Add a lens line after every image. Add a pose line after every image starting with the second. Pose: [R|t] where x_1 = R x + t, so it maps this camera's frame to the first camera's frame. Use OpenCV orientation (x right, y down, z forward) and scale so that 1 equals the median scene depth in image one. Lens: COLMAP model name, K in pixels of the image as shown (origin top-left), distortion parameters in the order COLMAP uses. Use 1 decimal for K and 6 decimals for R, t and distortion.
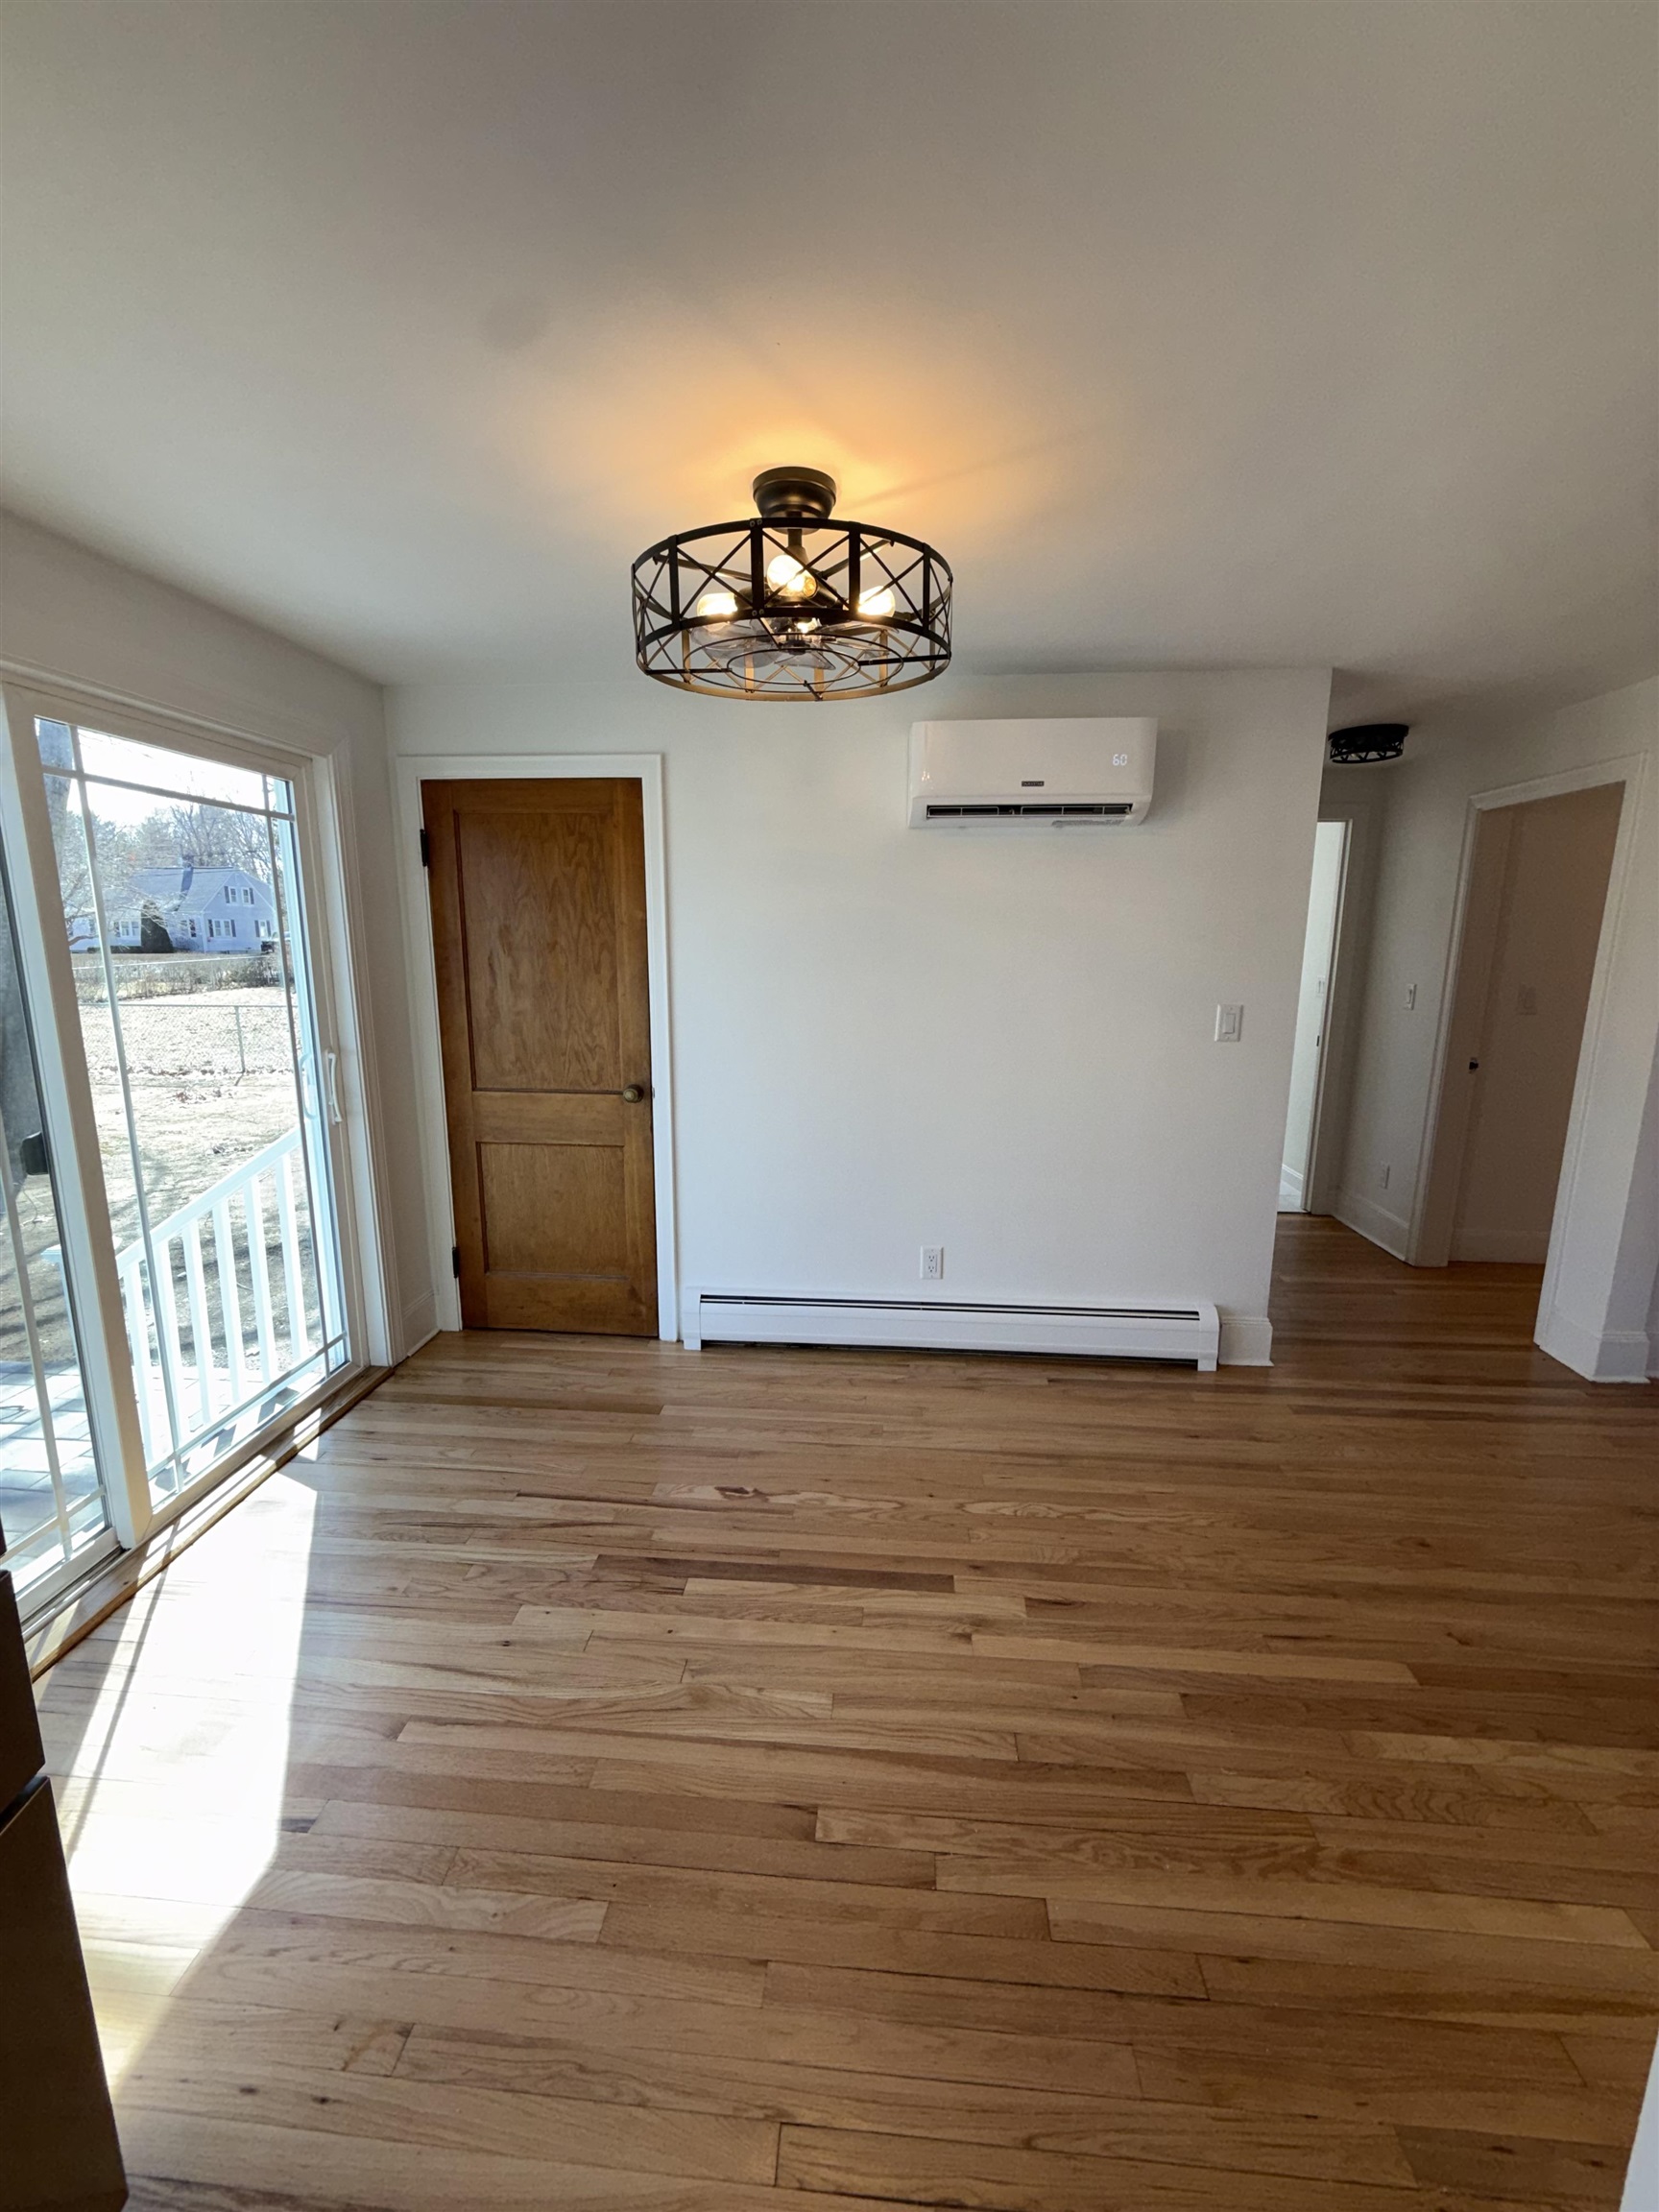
lens RADIAL K [[875.2, 0, 829.5], [0, 875.2, 1106.0], [0, 0, 1]] dist [-0.000238, -0.000062]
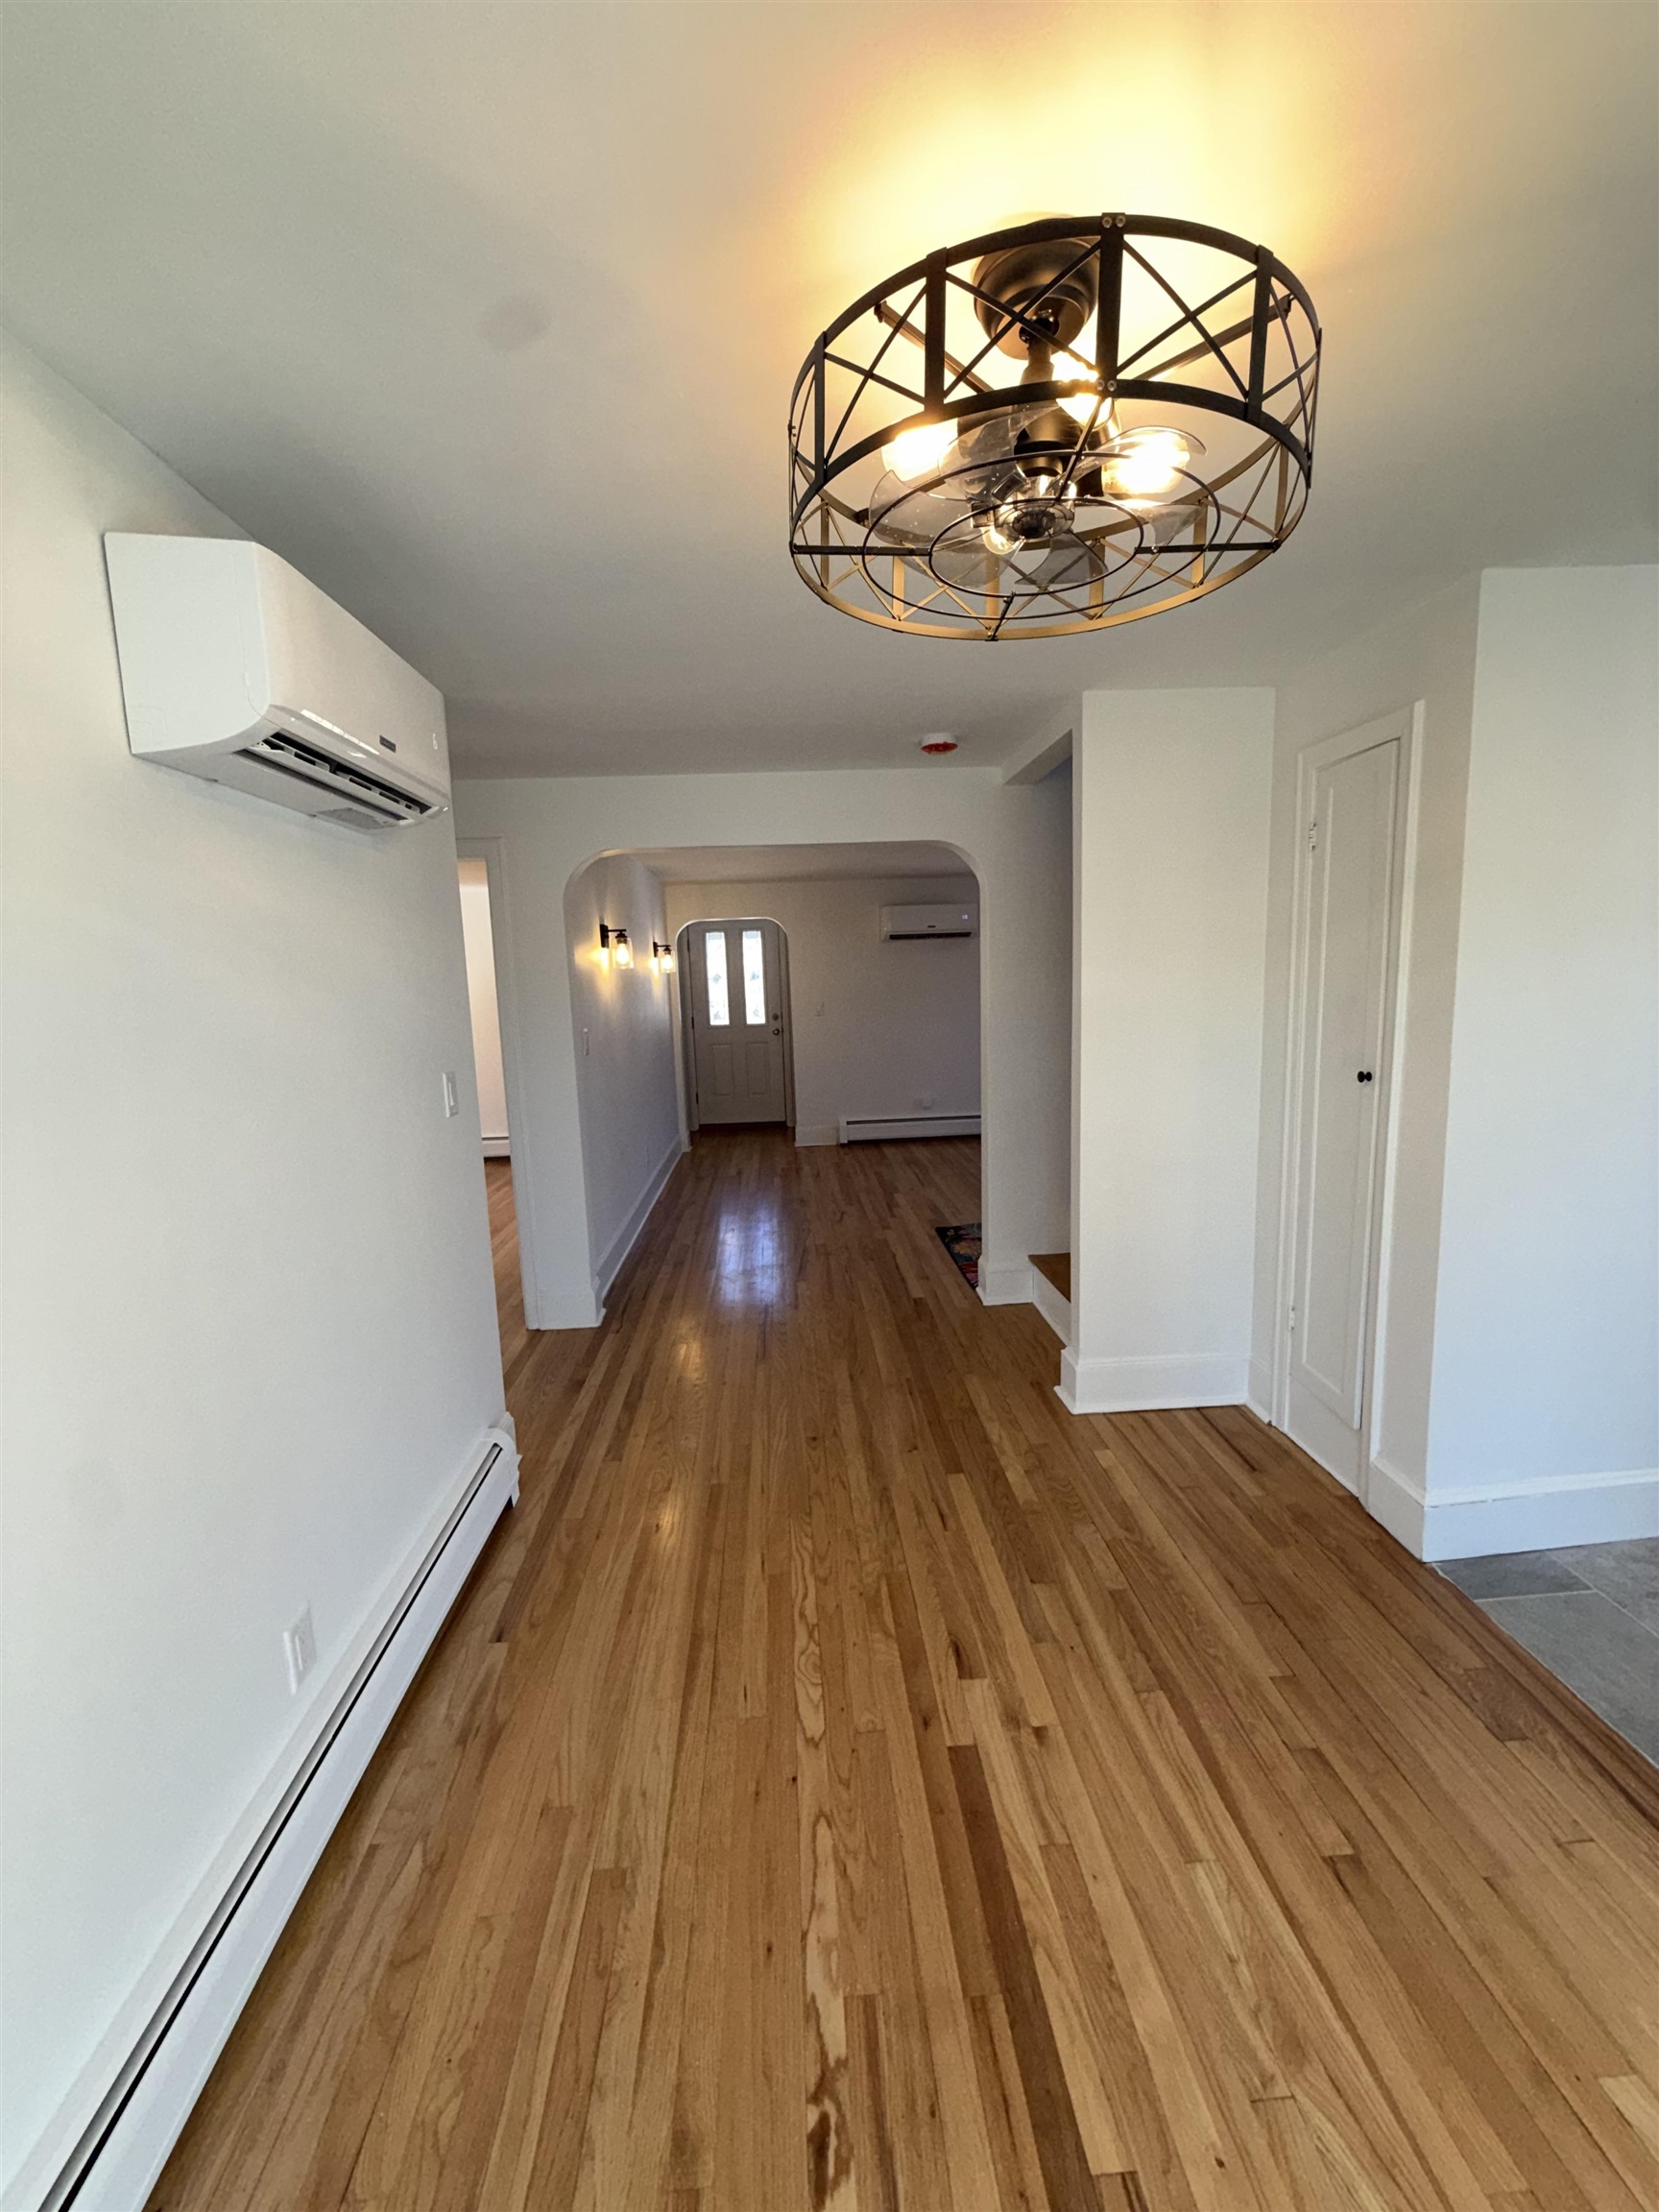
lens RADIAL K [[882.1, 0, 827.3], [0, 882.1, 1101.5], [0, 0, 1]] dist [0.001160, -0.000143]
pose [[-0.139035, -0.138889, 0.980499, -0.579272], [0.223137, 0.960260, 0.167663, -0.210503], [-0.964821, 0.242096, -0.102519, 1.065570]]
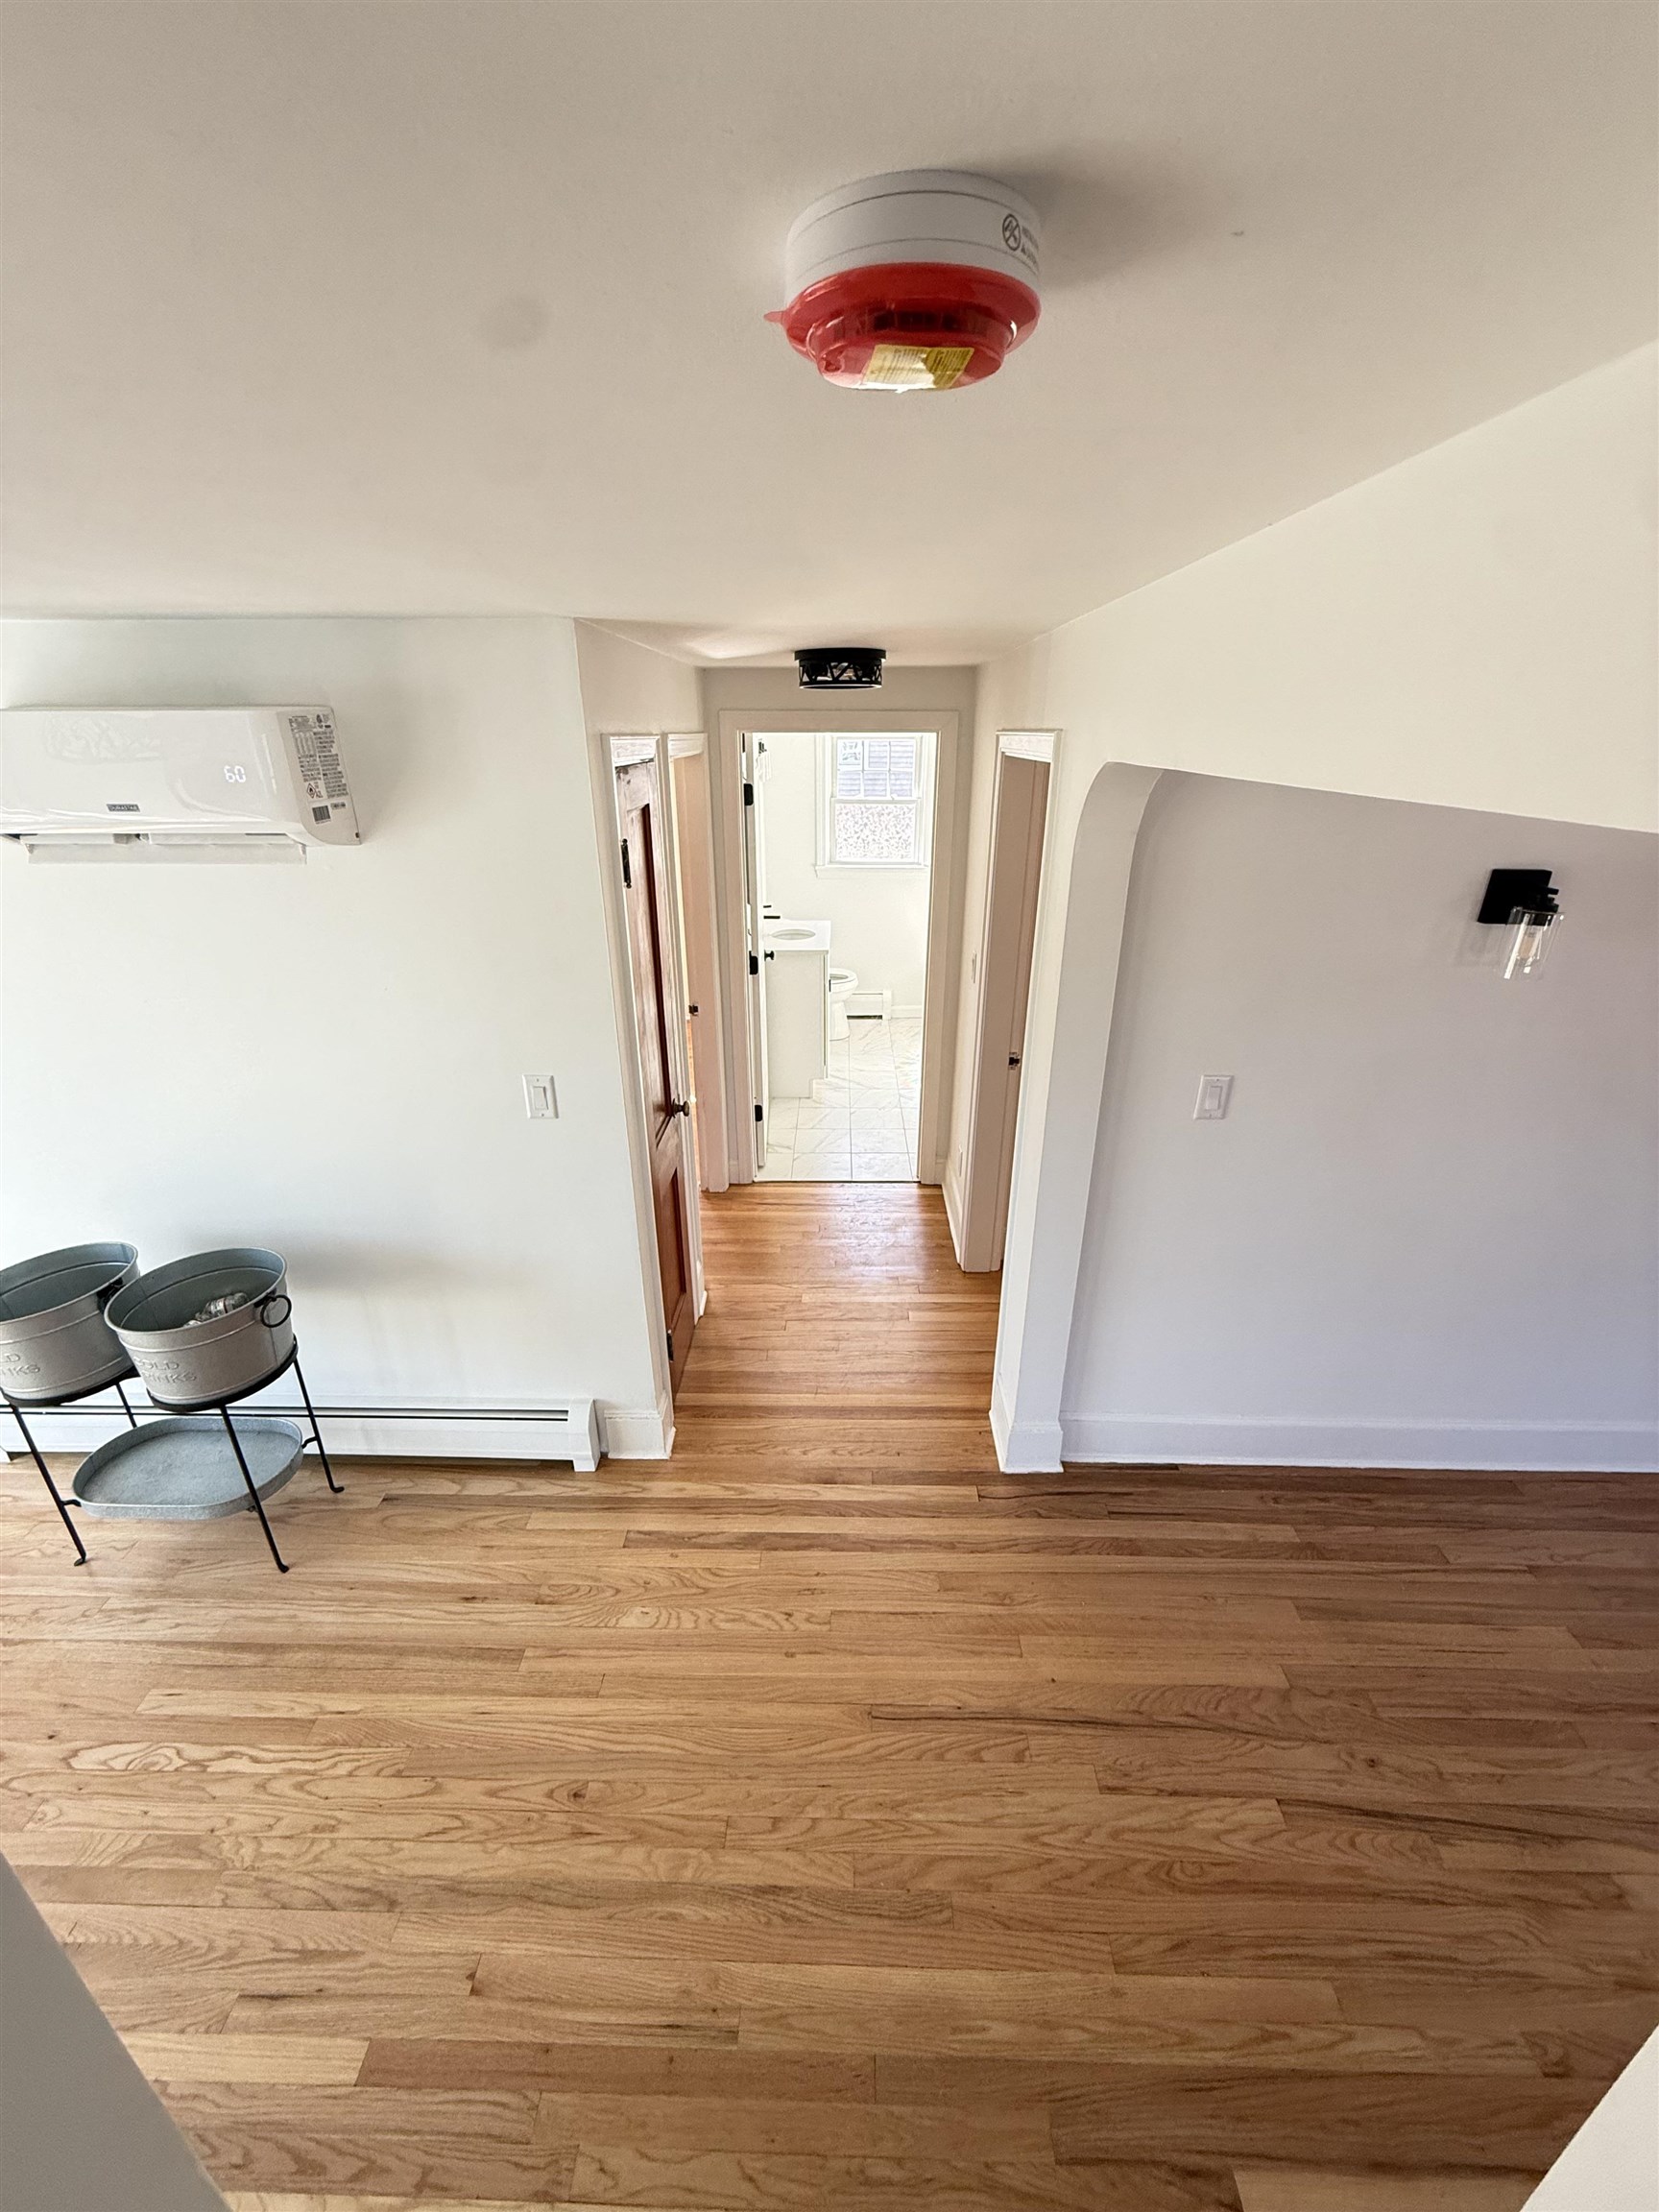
lens RADIAL K [[882.1, 0, 827.3], [0, 882.1, 1101.5], [0, 0, 1]] dist [0.001160, -0.000143]
pose [[0.998225, -0.027142, 0.053003, 0.959311], [0.015382, 0.977404, 0.210818, -0.361054], [-0.057527, -0.209629, 0.976087, 0.308561]]
